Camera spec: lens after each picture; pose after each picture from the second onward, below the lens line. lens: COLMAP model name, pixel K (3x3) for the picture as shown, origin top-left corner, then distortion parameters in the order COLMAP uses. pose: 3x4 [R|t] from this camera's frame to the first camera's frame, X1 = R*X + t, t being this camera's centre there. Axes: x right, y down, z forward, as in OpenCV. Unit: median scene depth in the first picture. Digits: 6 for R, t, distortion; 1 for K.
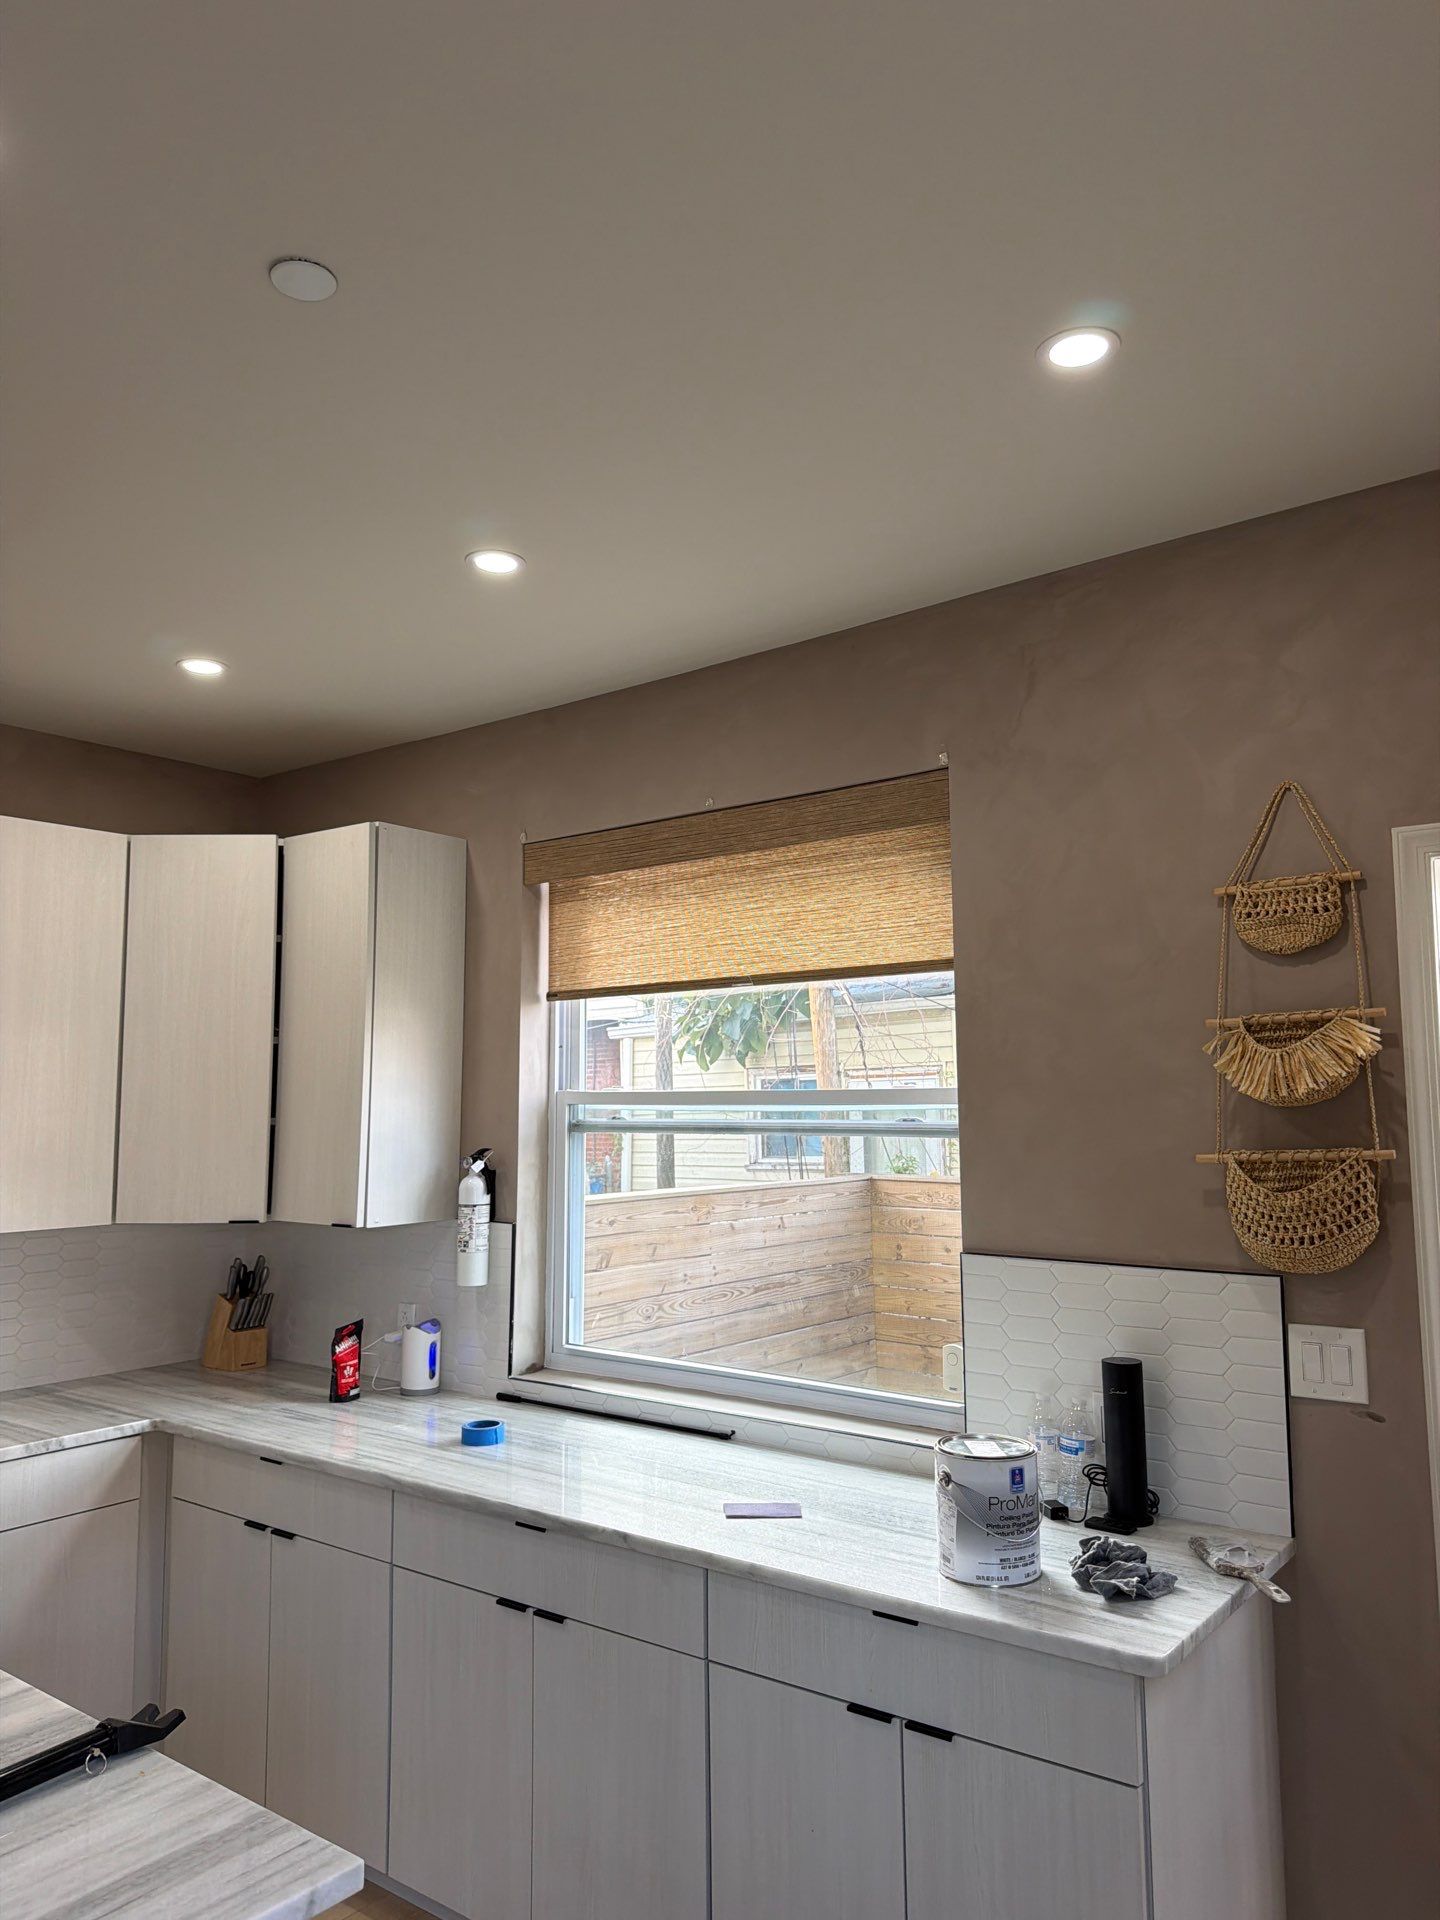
lens RADIAL K [[1326.0, 0, 718.8], [0, 1326.0, 966.2], [0, 0, 1]] dist [0.010832, -0.003258]
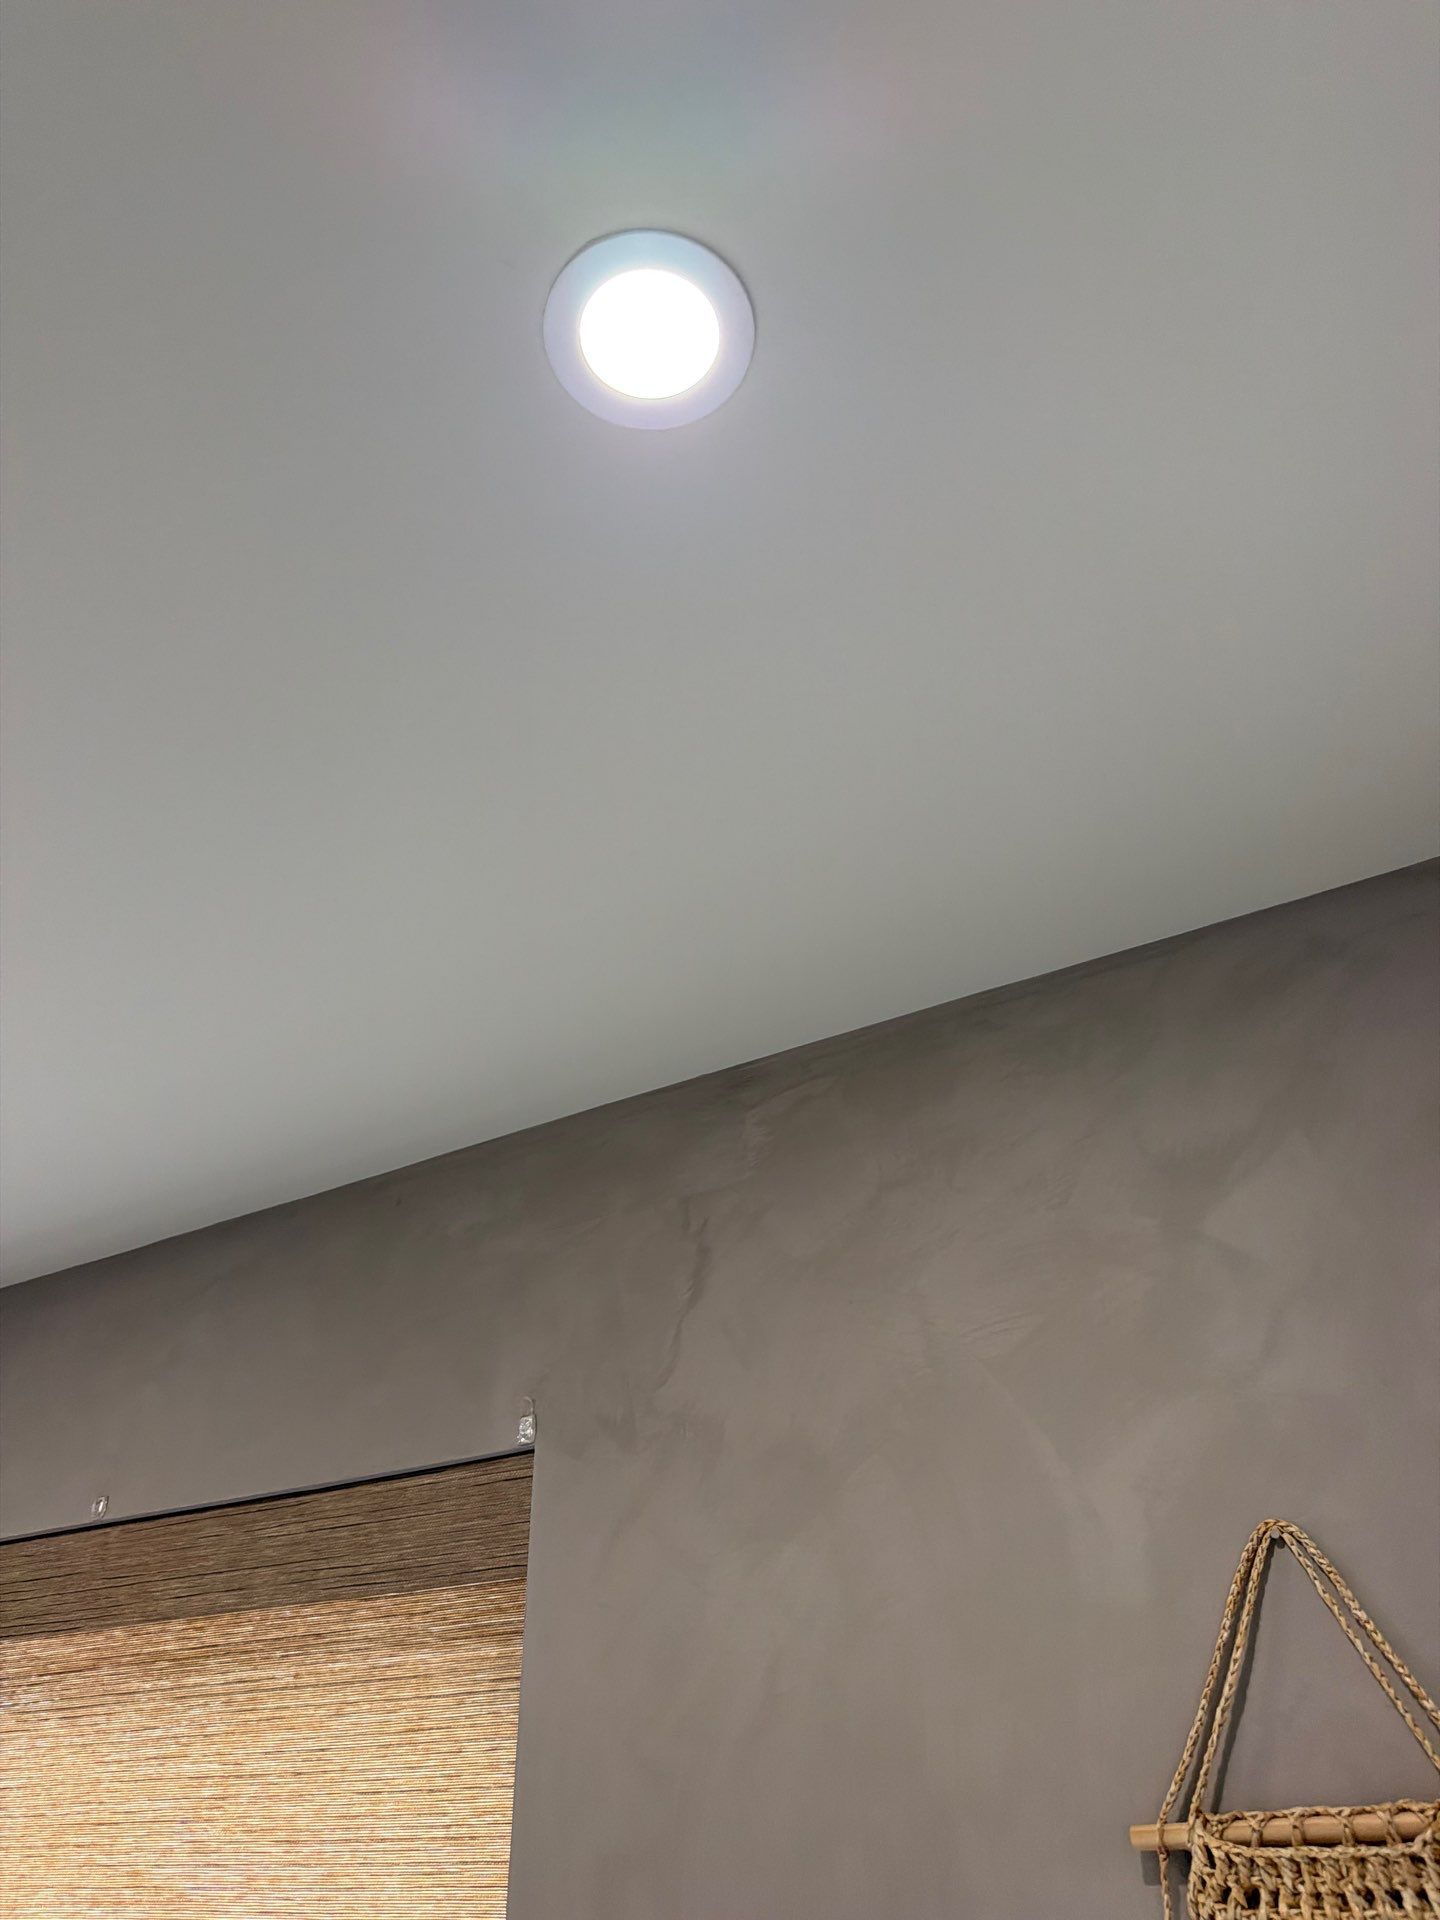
lens RADIAL K [[1326.0, 0, 714.2], [0, 1326.0, 957.8], [0, 0, 1]] dist [0.010832, -0.003258]
pose [[0.993279, 0.077380, 0.086071, 0.181816], [-0.025725, 0.872653, -0.487663, -0.074470], [-0.112846, 0.482171, 0.868779, 0.502383]]
